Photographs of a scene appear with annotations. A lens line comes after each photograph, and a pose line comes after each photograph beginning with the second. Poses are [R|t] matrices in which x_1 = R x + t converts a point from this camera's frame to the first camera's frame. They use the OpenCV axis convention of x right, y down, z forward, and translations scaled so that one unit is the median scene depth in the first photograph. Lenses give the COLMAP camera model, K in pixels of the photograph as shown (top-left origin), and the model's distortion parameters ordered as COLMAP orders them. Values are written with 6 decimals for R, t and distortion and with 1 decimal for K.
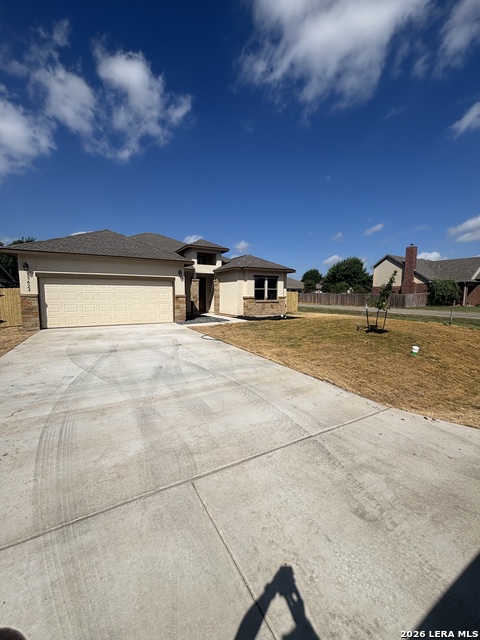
lens RADIAL K [[259.3, 0, 242.9], [0, 259.3, 322.2], [0, 0, 1]] dist [0.000040, -0.000328]
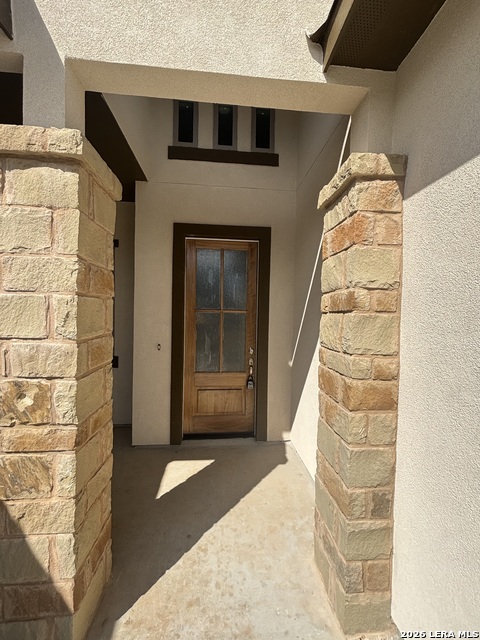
lens RADIAL K [[259.3, 0, 241.5], [0, 259.3, 318.6], [0, 0, 1]] dist [0.000040, -0.000328]
pose [[0.909341, 0.018746, -0.415628, -0.109268], [-0.054618, 0.995718, -0.074588, -0.121692], [0.412450, 0.090527, 0.906471, 1.000908]]
